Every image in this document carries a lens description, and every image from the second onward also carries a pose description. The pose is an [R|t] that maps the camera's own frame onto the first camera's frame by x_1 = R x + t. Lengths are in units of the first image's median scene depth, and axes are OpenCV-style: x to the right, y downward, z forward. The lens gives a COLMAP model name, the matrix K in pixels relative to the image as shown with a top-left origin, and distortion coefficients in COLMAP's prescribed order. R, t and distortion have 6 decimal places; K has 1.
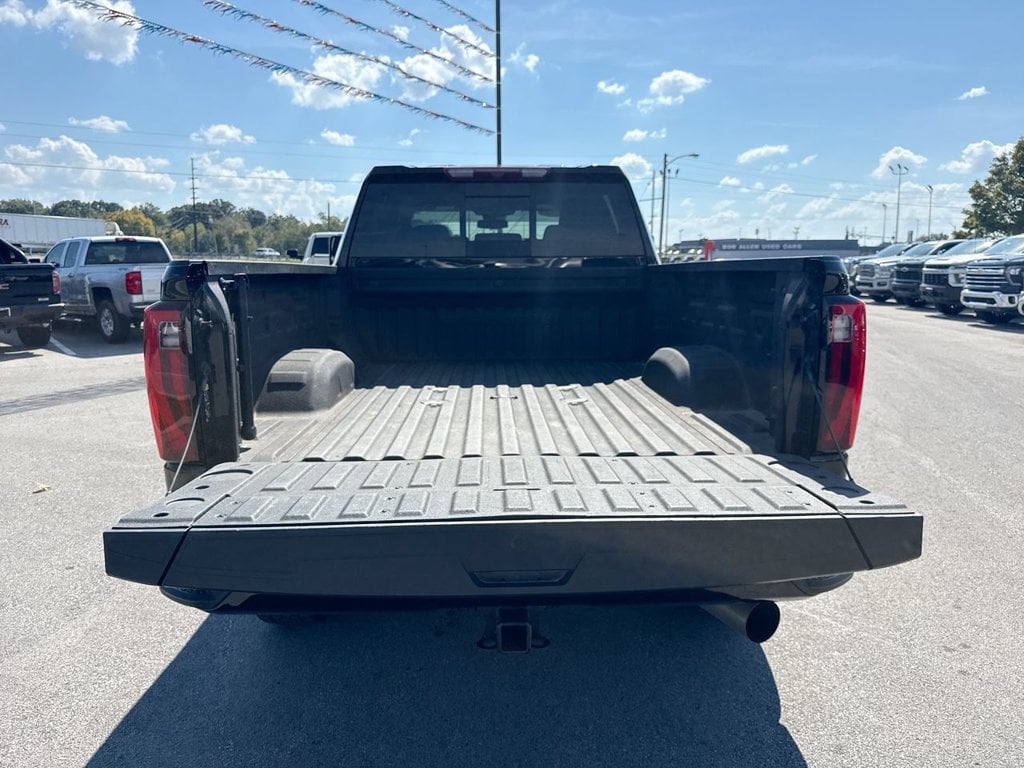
lens RADIAL K [[745.2, 0, 502.2], [0, 745.2, 385.5], [0, 0, 1]] dist [0.068439, -0.107587]
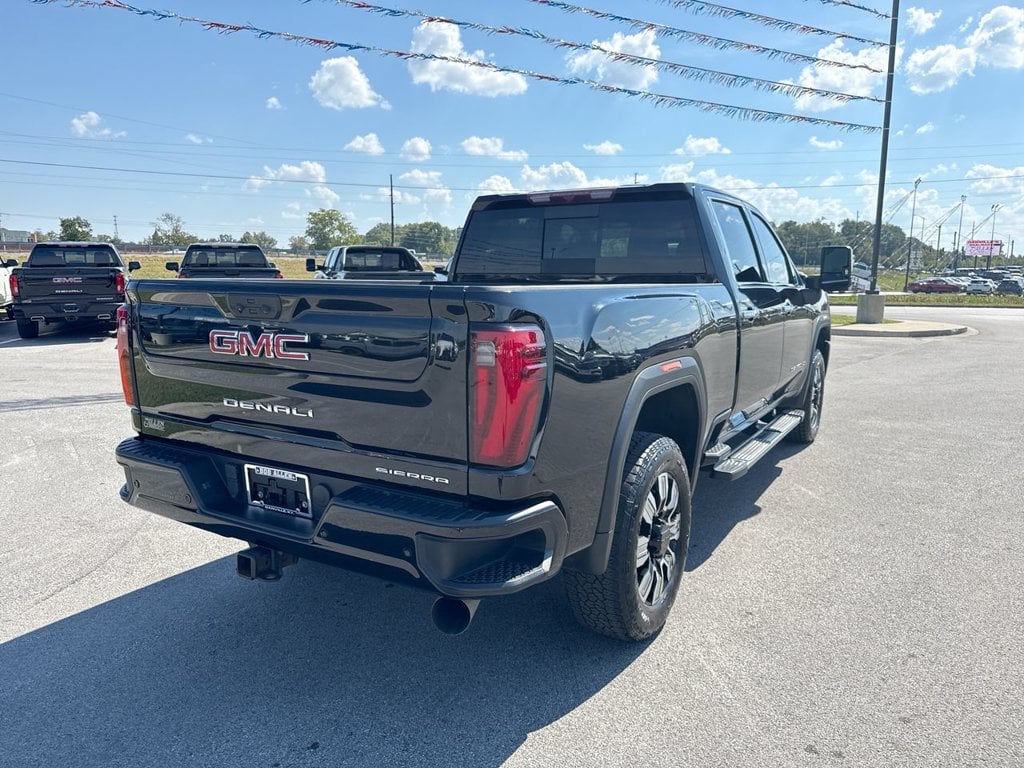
lens RADIAL K [[717.9, 0, 479.0], [0, 717.9, 380.3], [0, 0, 1]] dist [0.059662, -0.064538]
pose [[0.822948, 0.090233, -0.560905, 0.128873], [-0.096003, 0.995195, 0.019244, -0.007029], [0.559946, 0.038012, 0.827657, 0.020062]]
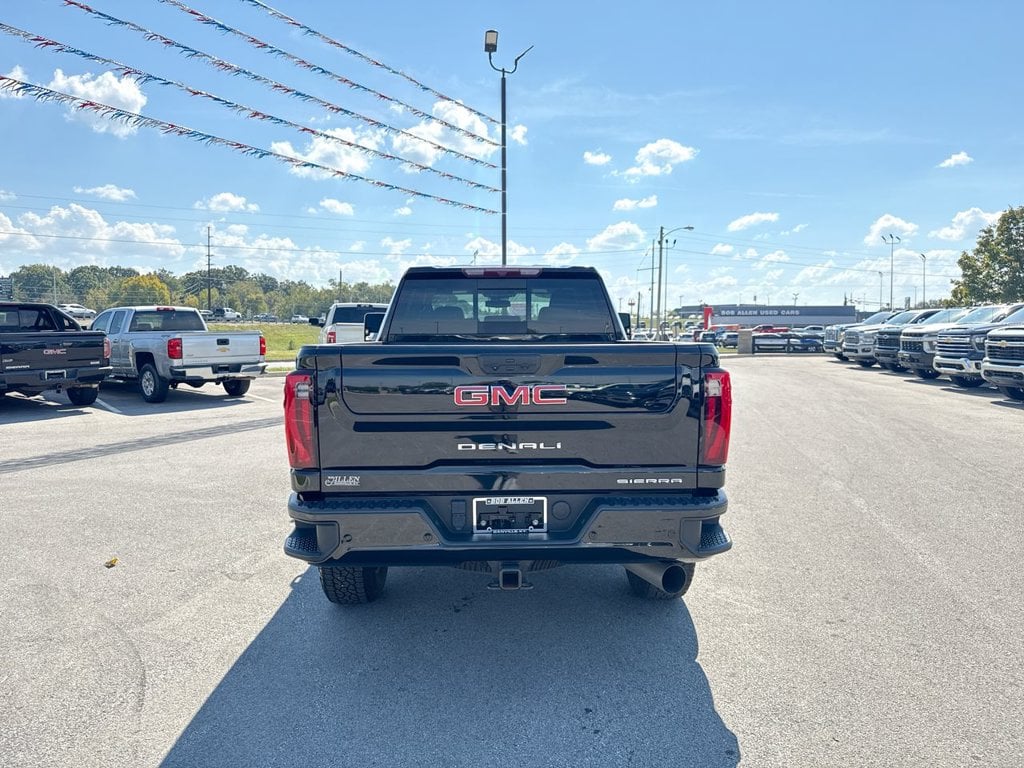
lens RADIAL K [[745.2, 0, 502.2], [0, 745.2, 385.5], [0, 0, 1]] dist [0.068439, -0.107587]
pose [[0.999980, 0.003654, -0.005230, 0.000575], [-0.004077, 0.996502, -0.083474, 0.006990], [0.004906, 0.083493, 0.996496, -0.076548]]
